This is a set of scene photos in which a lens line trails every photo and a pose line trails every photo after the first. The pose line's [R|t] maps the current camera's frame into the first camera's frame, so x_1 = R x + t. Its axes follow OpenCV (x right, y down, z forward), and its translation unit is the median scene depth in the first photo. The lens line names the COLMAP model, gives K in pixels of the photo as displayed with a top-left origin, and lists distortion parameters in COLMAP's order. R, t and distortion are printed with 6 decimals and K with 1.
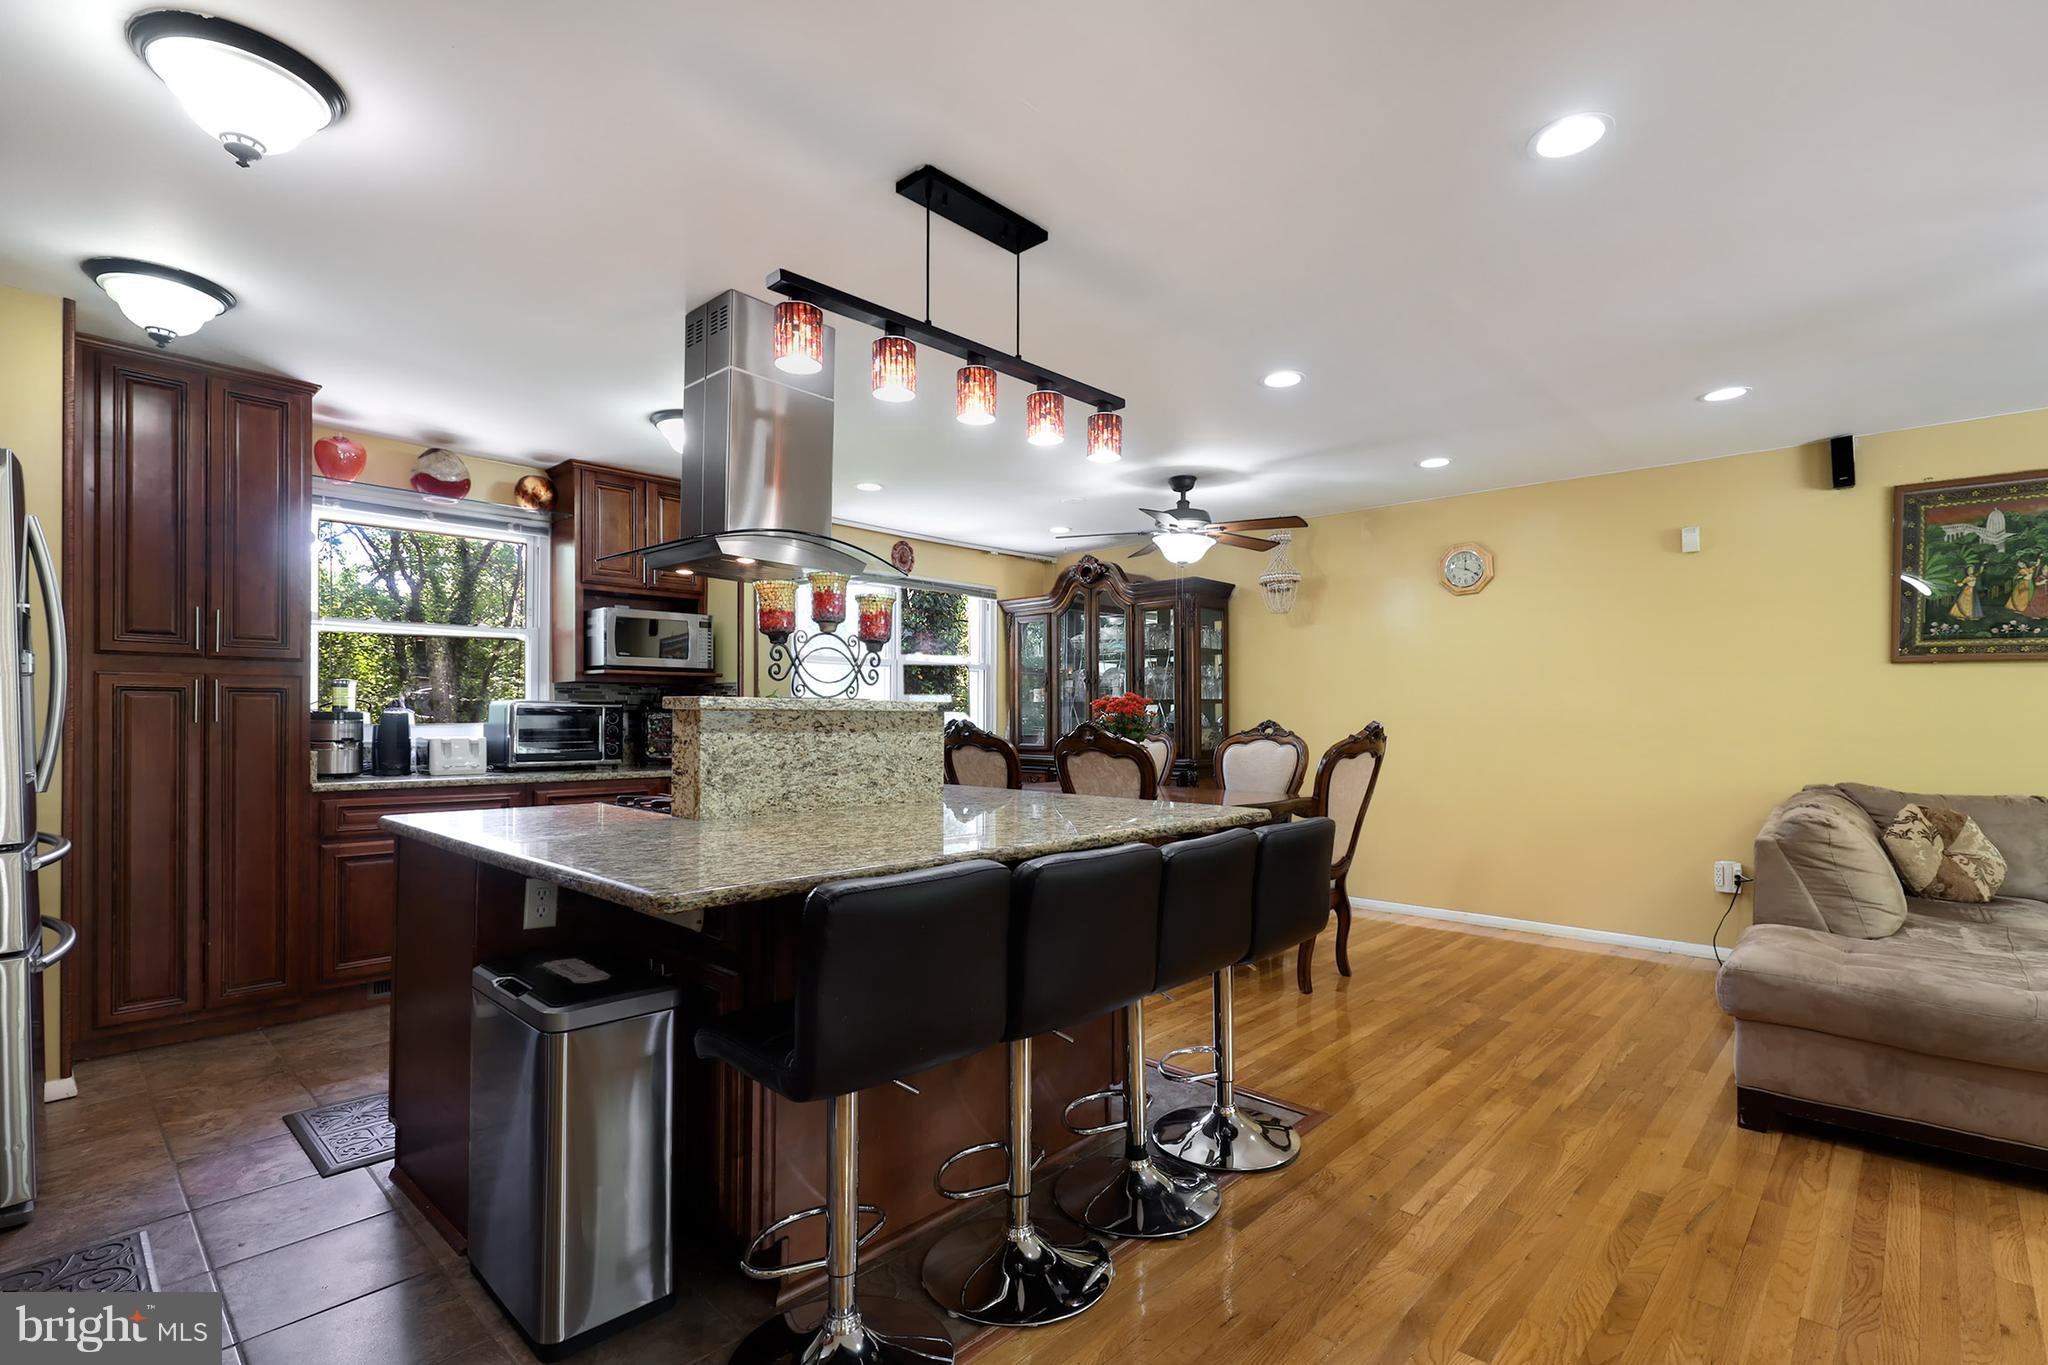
lens RADIAL K [[943.4, 0, 1020.2], [0, 943.4, 723.5], [0, 0, 1]] dist [0.000877, 0.000281]
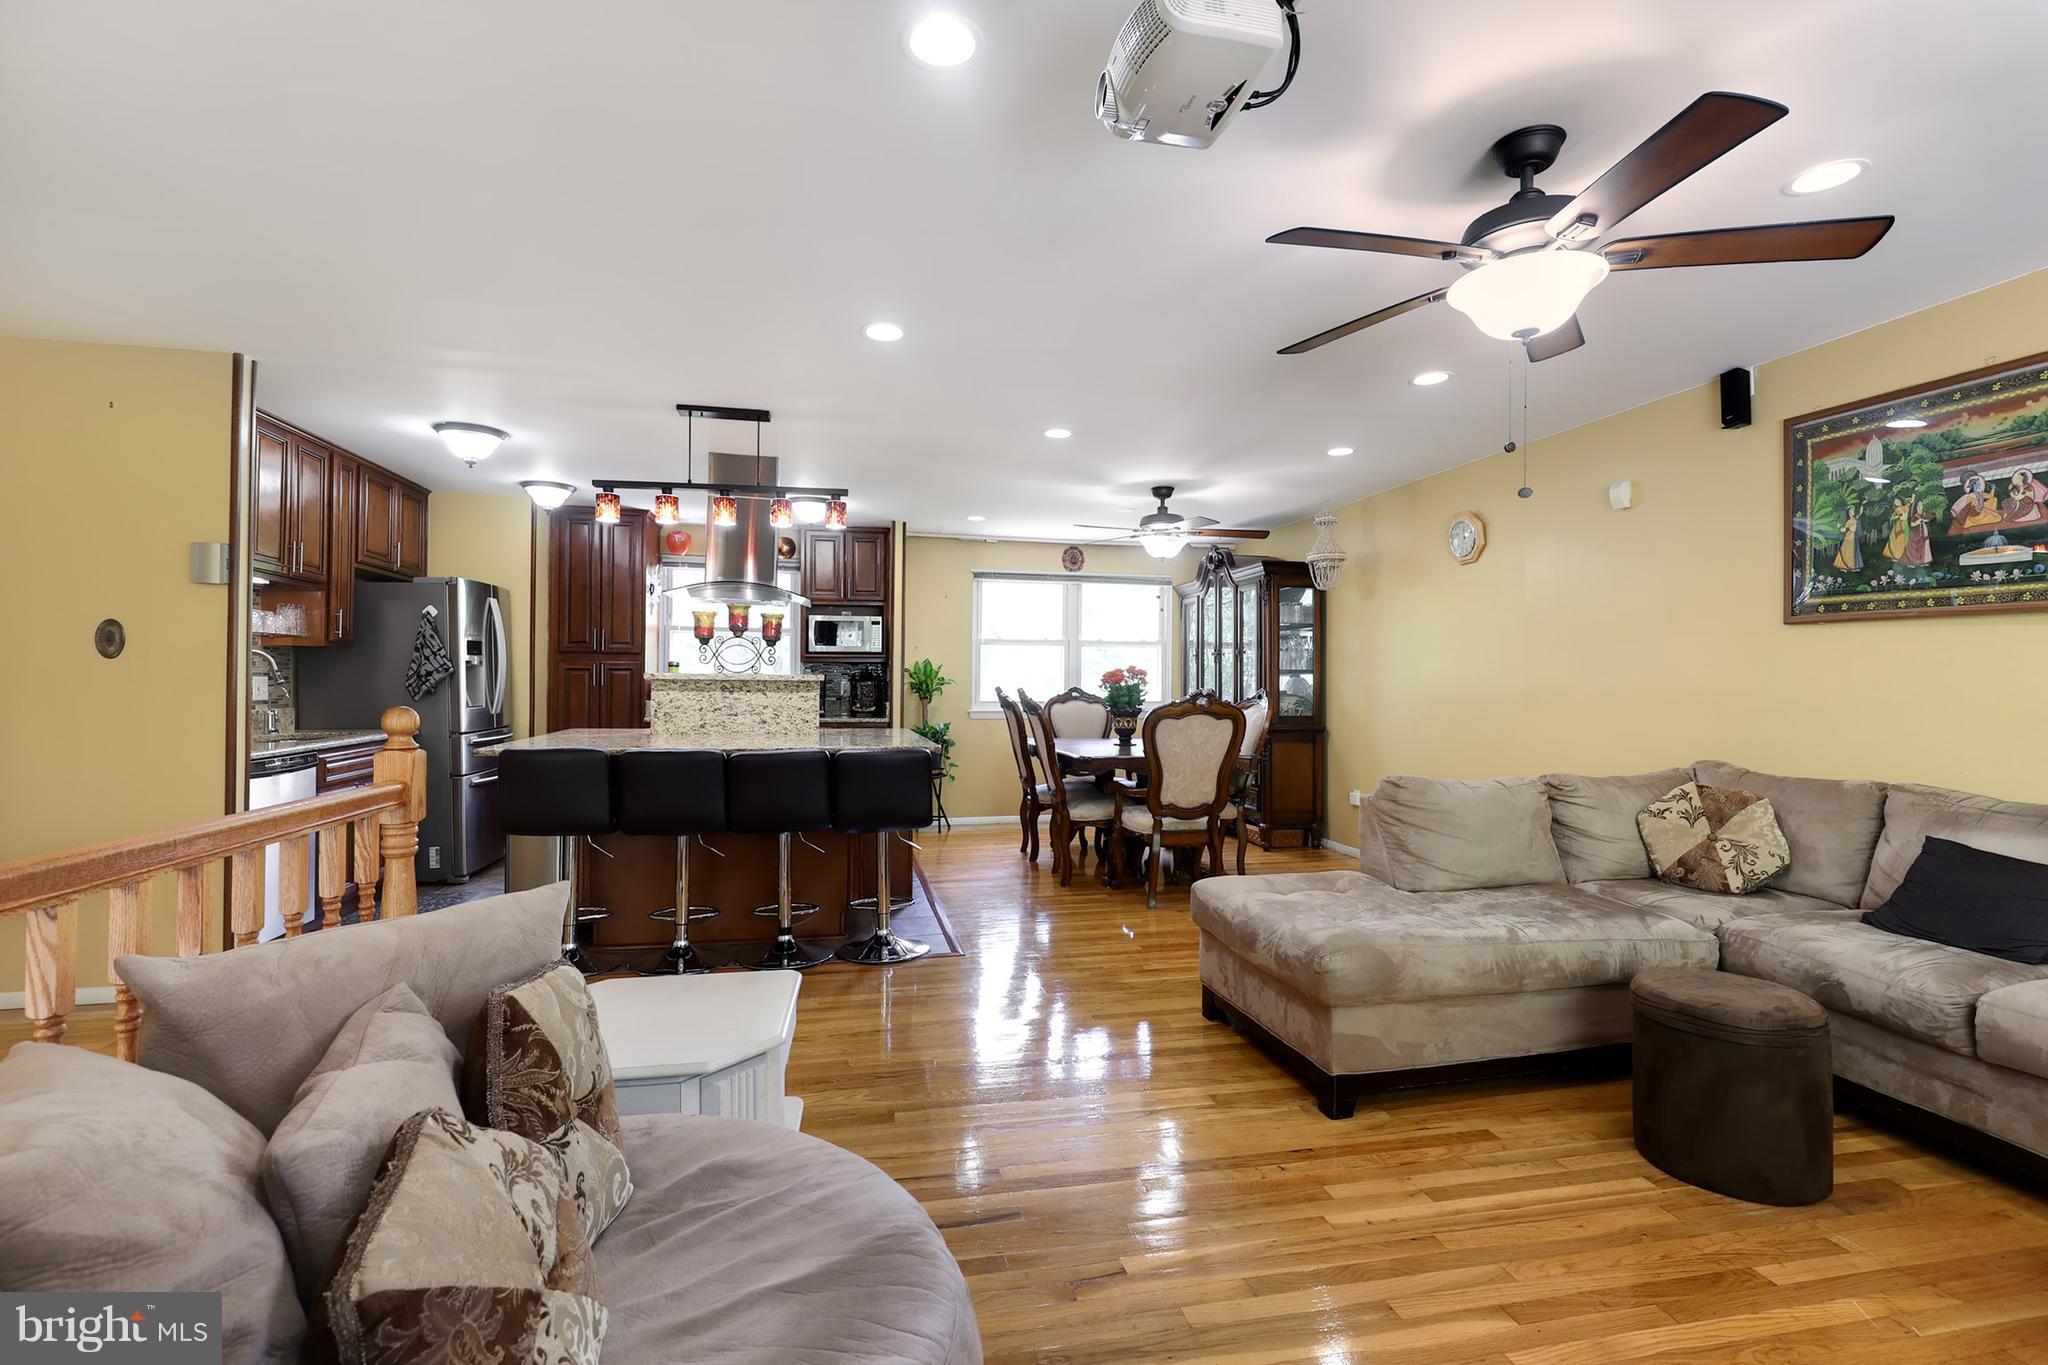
lens RADIAL K [[927.8, 0, 1024.0], [0, 927.8, 682.5], [0, 0, 1]] dist [0.002499, 0.000834]
pose [[0.821169, 0.001008, -0.570685, 0.886096], [-0.007542, 0.999930, -0.009086, 0.002159], [0.570636, 0.011765, 0.821119, -0.098064]]
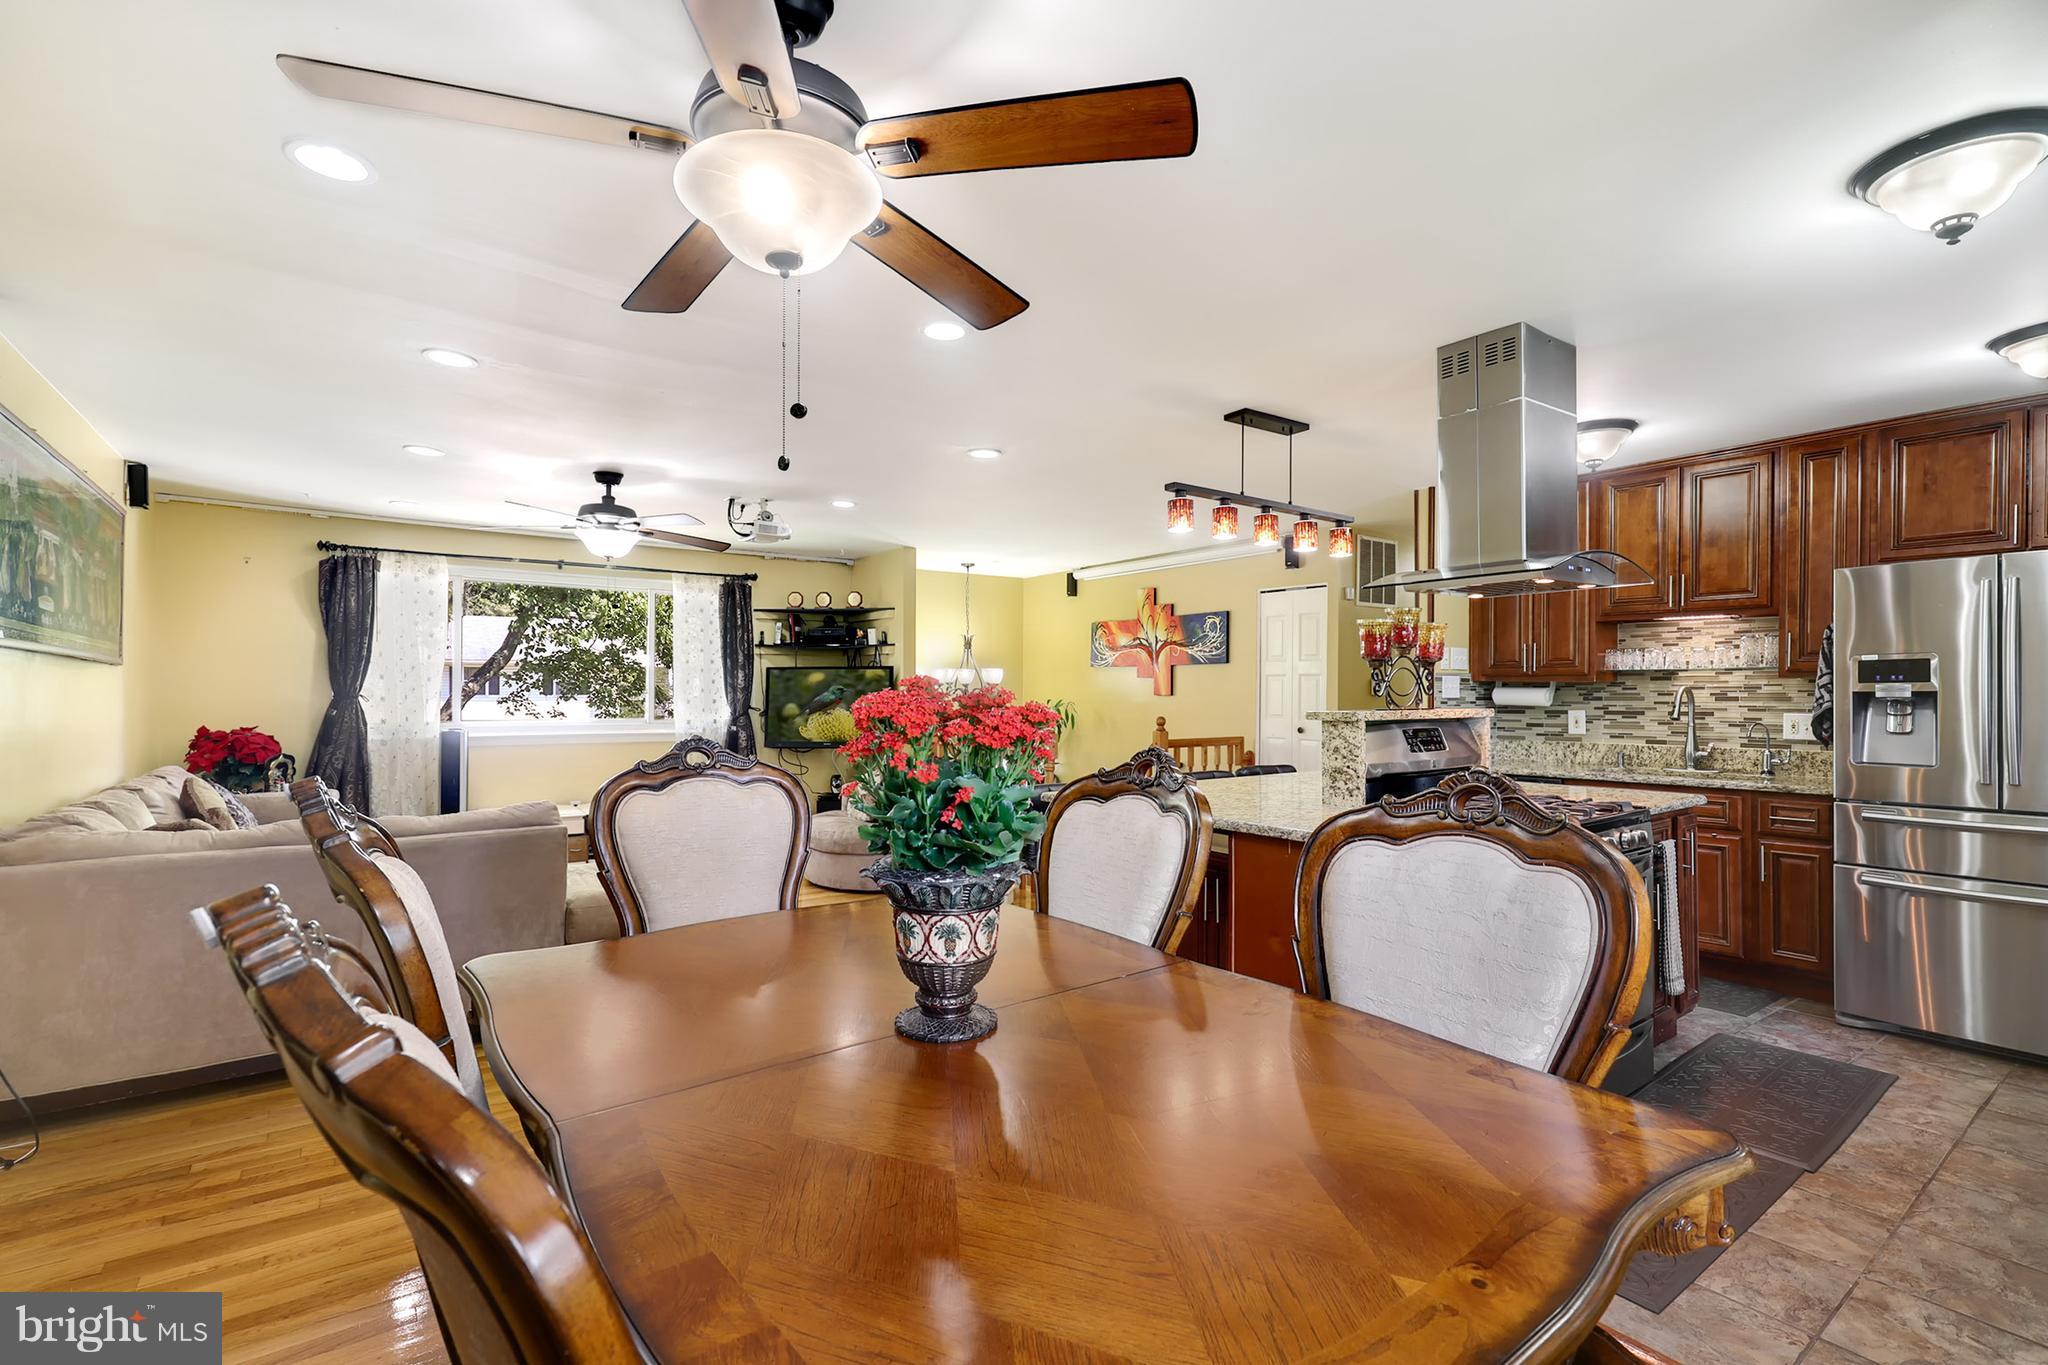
lens RADIAL K [[922.2, 0, 1020.0], [0, 922.2, 690.7], [0, 0, 1]] dist [0.000430, -0.000632]
pose [[-0.982859, -0.007008, 0.184227, 0.050214], [-0.005558, 0.999949, 0.008387, -0.041267], [-0.184277, 0.007220, -0.982848, 1.621048]]
